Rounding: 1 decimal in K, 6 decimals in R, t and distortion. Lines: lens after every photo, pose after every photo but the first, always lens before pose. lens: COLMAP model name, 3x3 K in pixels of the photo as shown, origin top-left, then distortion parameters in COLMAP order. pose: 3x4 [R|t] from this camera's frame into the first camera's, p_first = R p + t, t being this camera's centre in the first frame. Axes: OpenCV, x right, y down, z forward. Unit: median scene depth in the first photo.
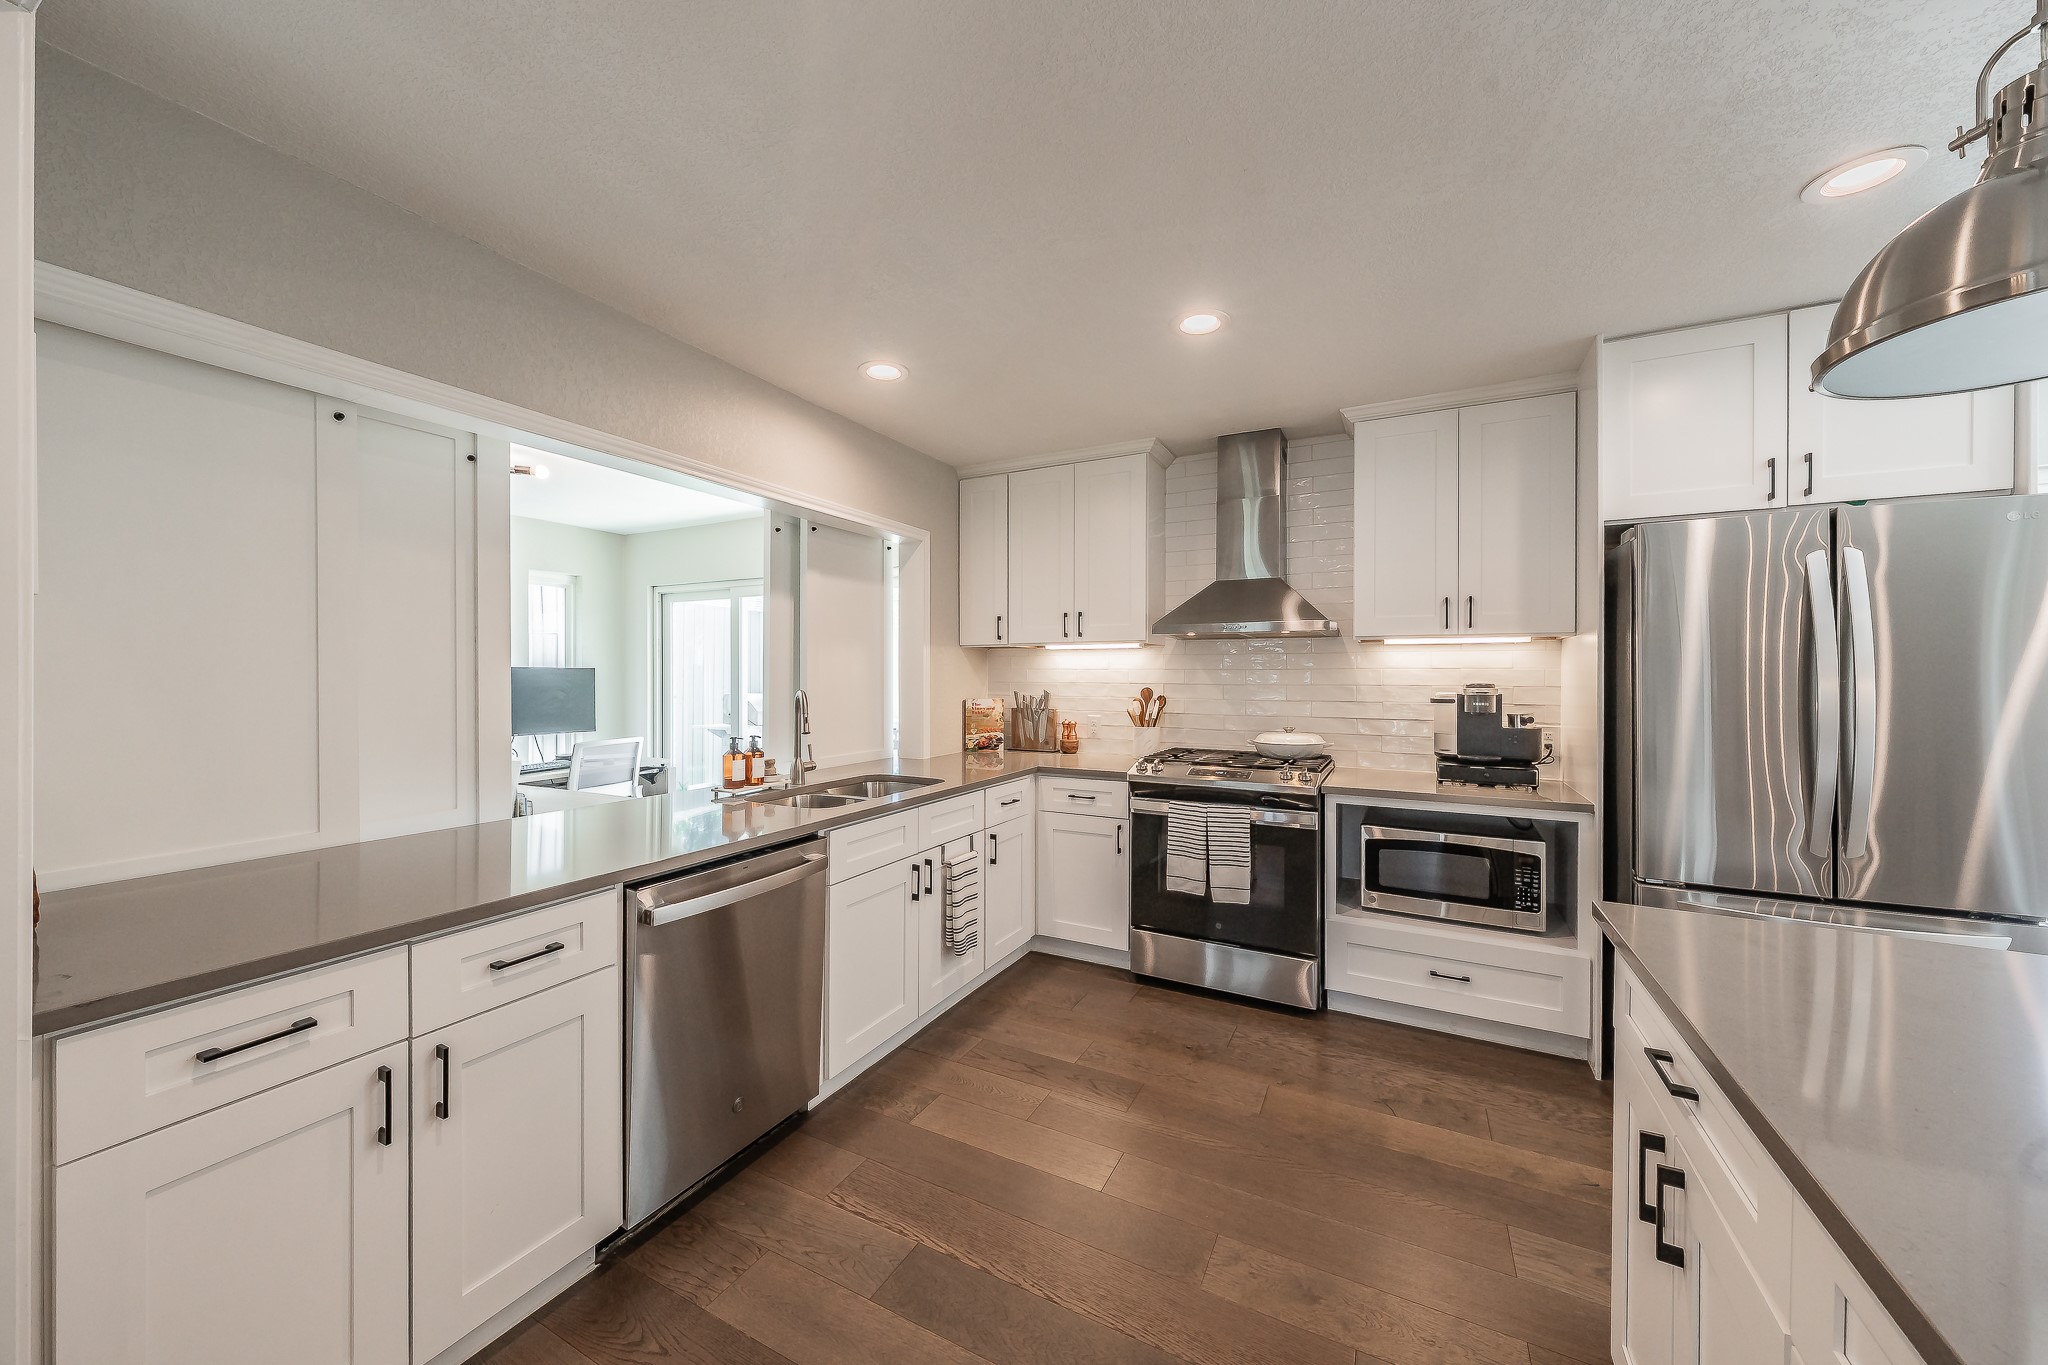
lens RADIAL K [[746.3, 0, 1012.9], [0, 746.3, 676.3], [0, 0, 1]] dist [-0.005530, 0.000337]
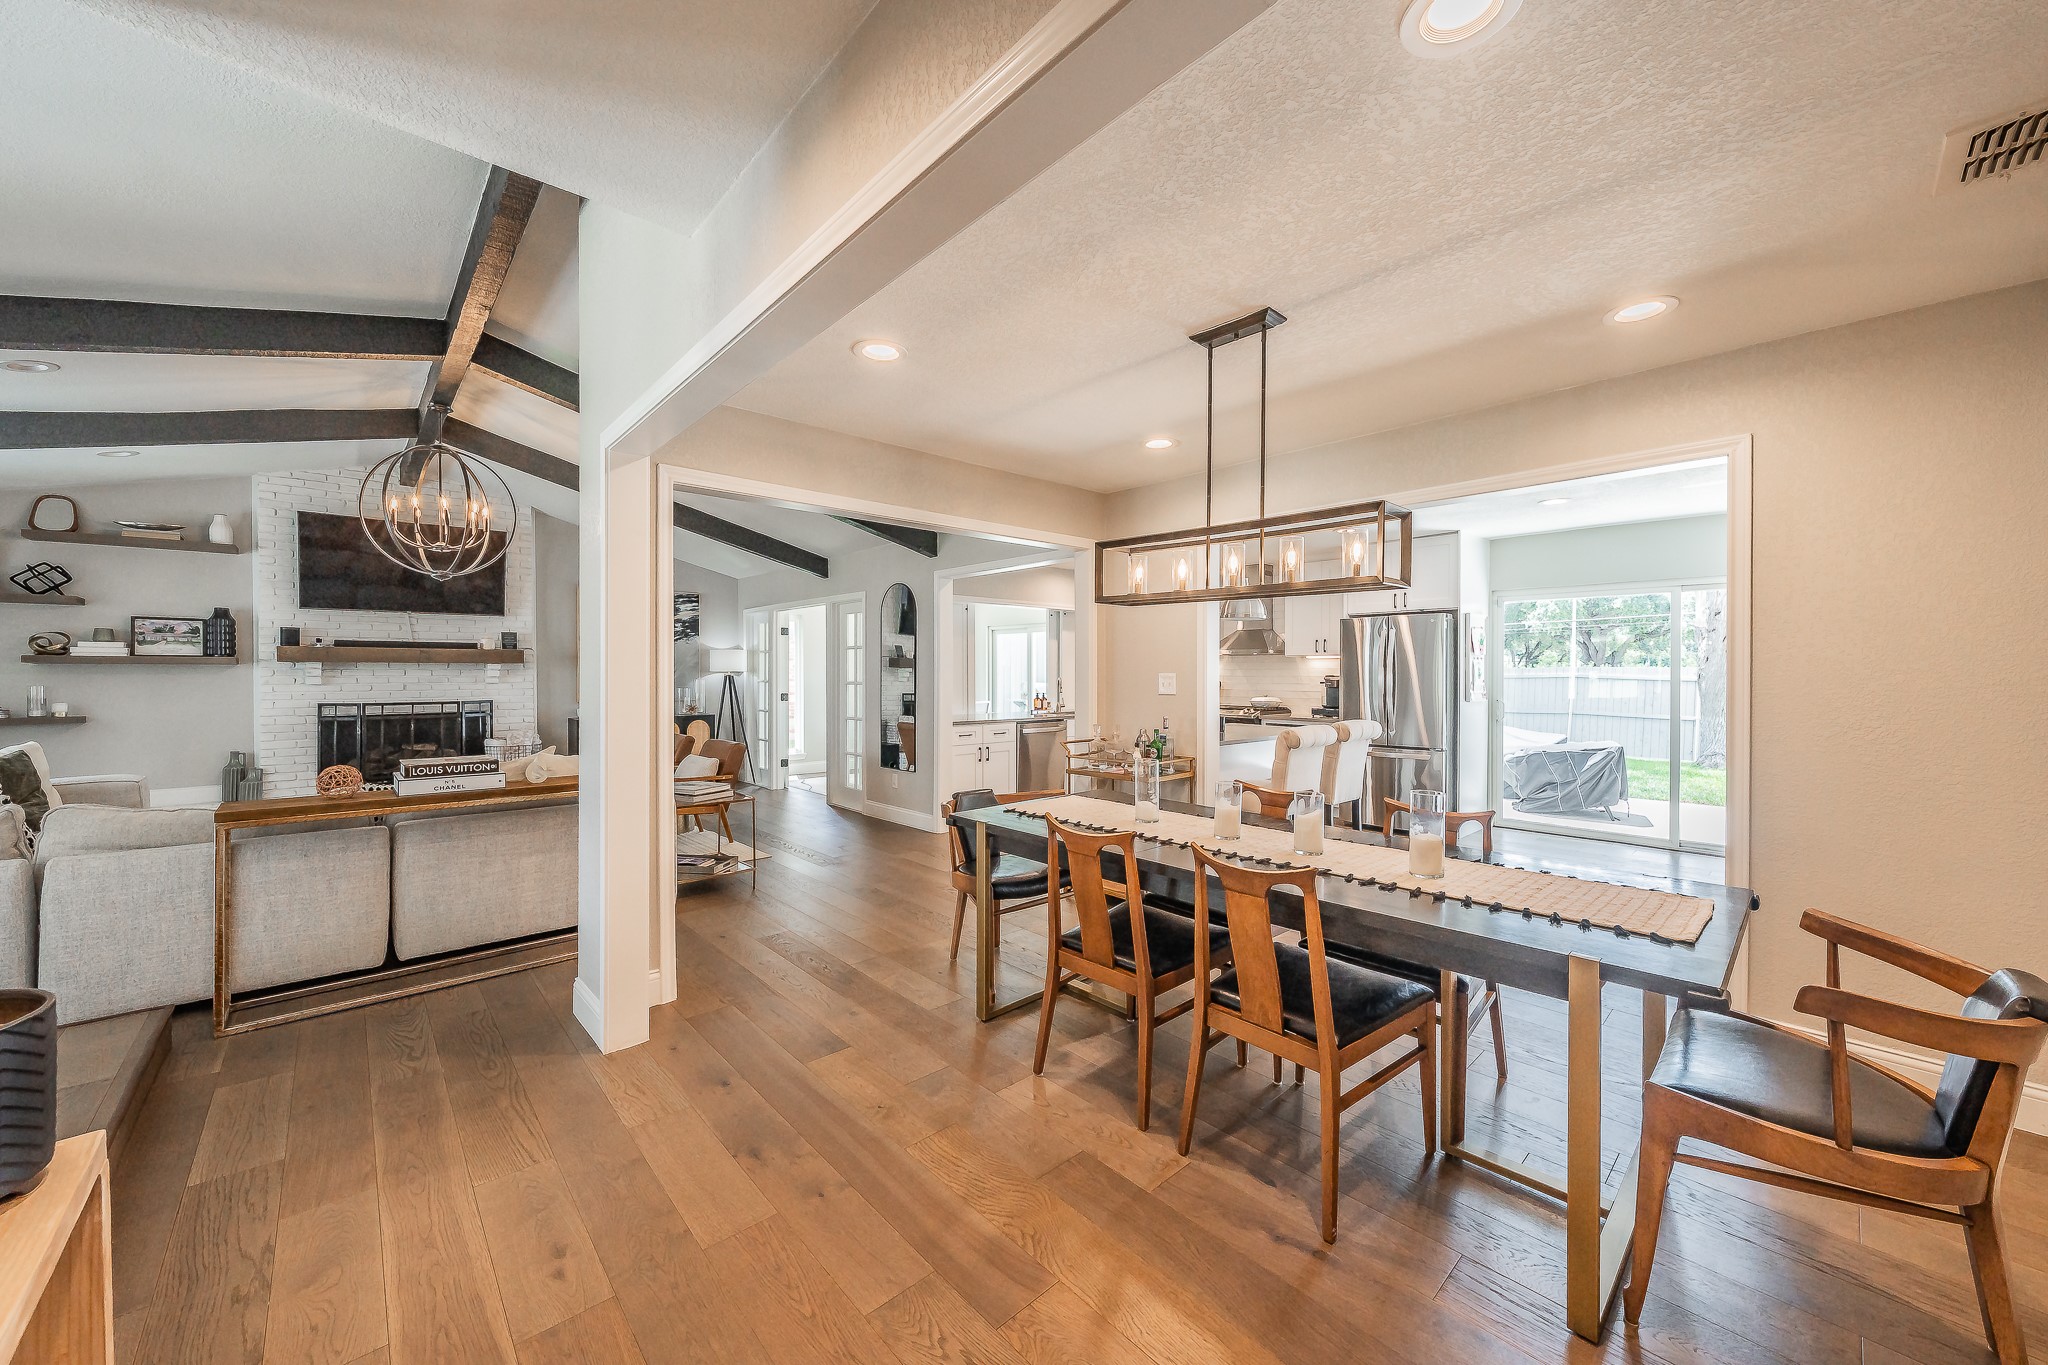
lens RADIAL K [[746.3, 0, 1023.2], [0, 746.3, 682.9], [0, 0, 1]] dist [-0.005530, 0.000337]
pose [[0.942650, 0.003910, -0.333760, 0.487231], [-0.002217, 0.999983, 0.005452, 0.026074], [0.333776, -0.004399, 0.942642, -1.570657]]
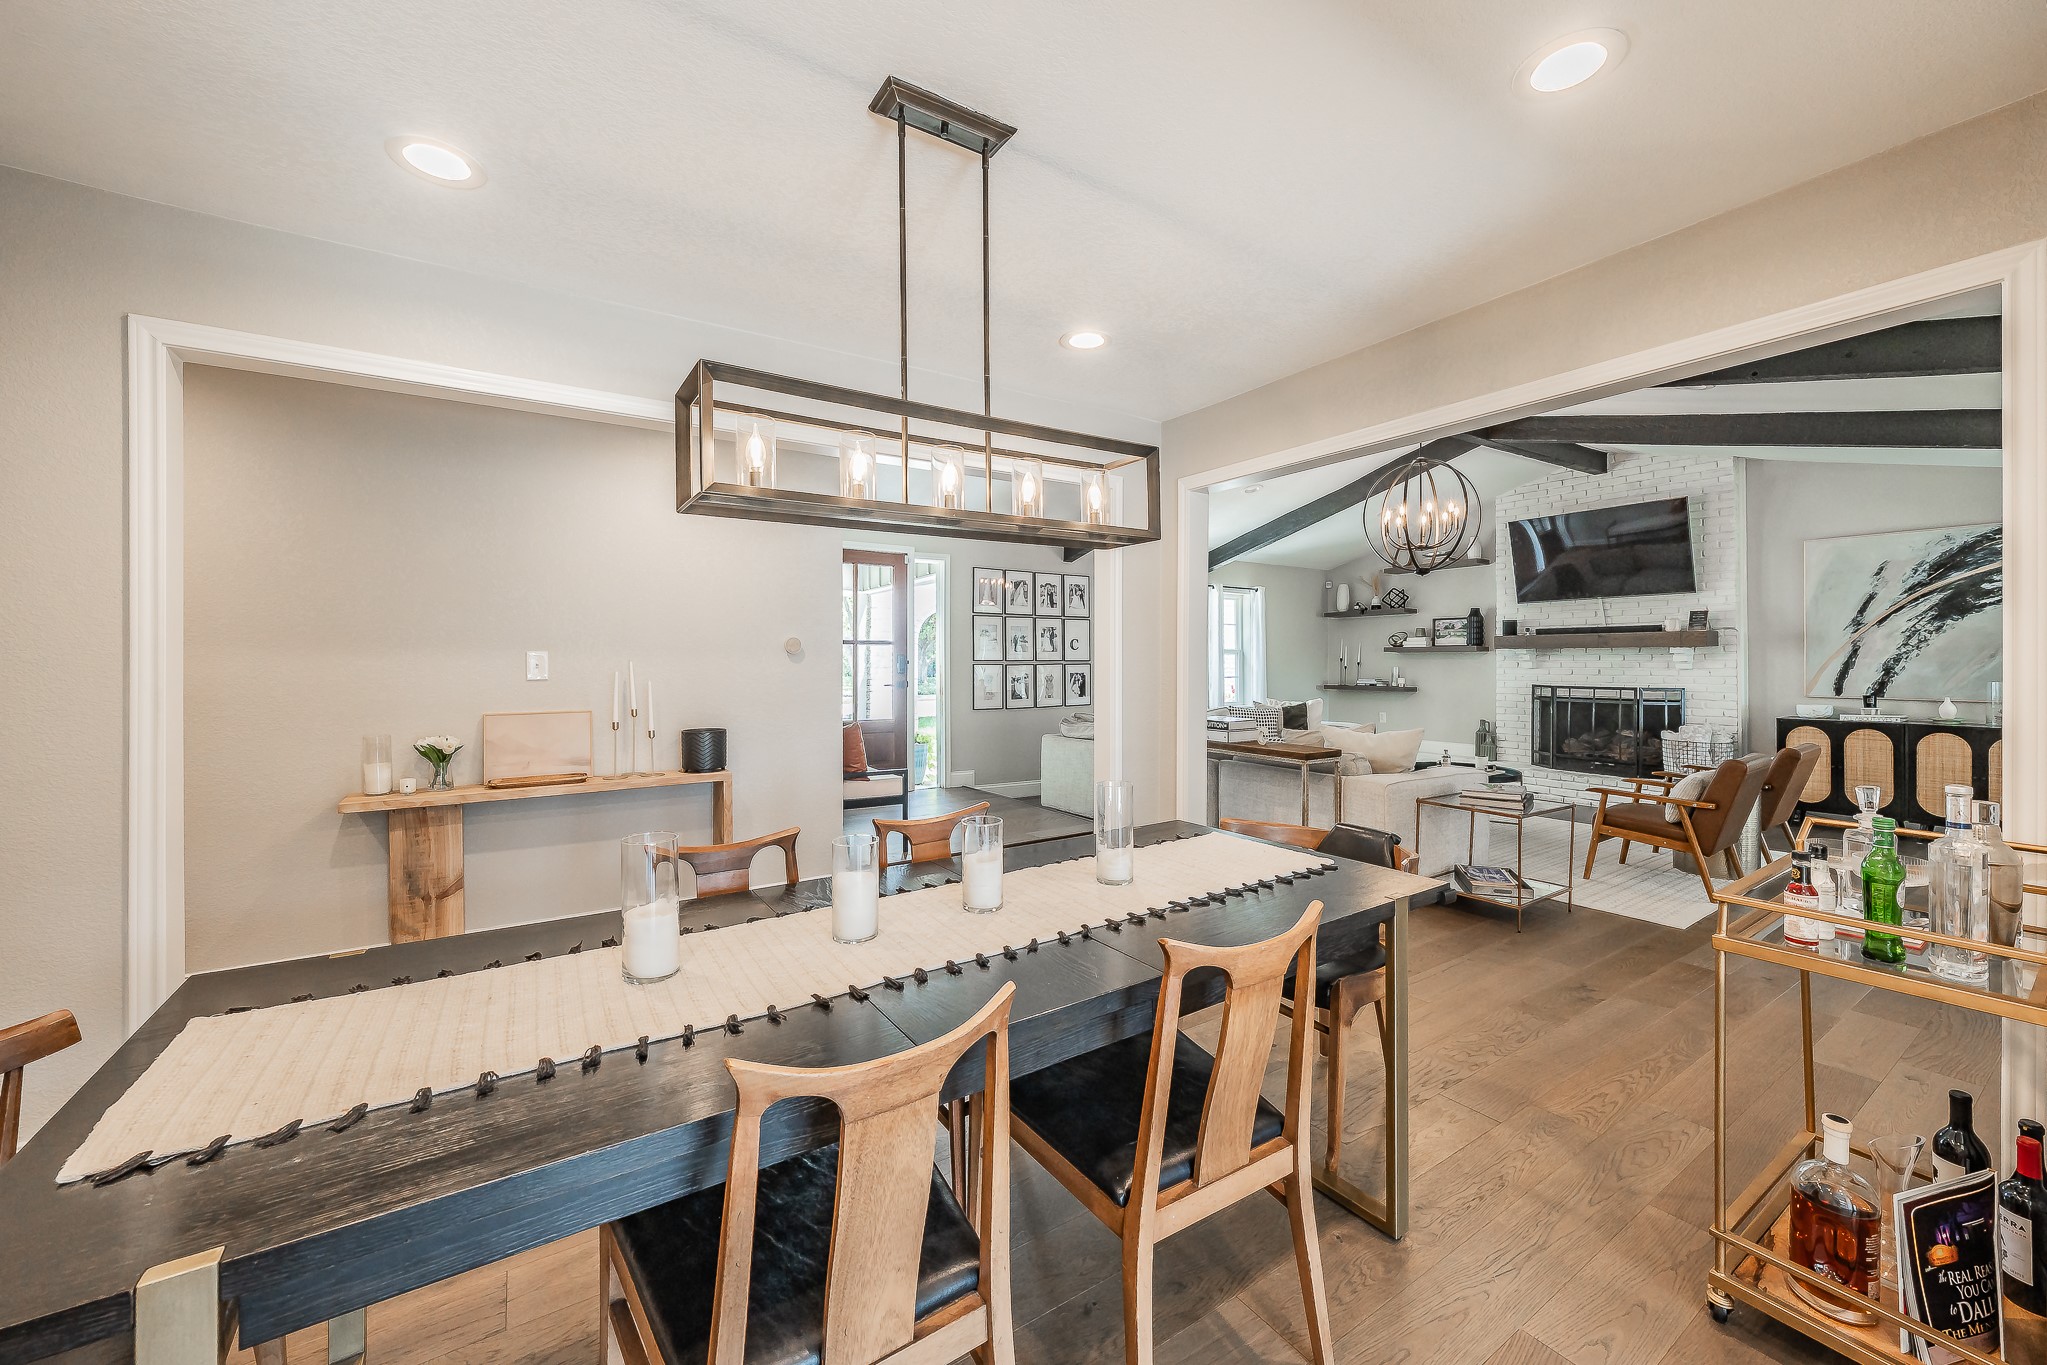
lens RADIAL K [[789.3, 0, 1049.0], [0, 789.3, 660.3], [0, 0, 1]] dist [-0.004529, 0.002284]
pose [[-0.468747, 0.000265, -0.883333, 0.921414], [-0.004072, 0.999989, 0.002461, 0.020719], [0.883323, 0.004750, -0.468740, -0.410906]]
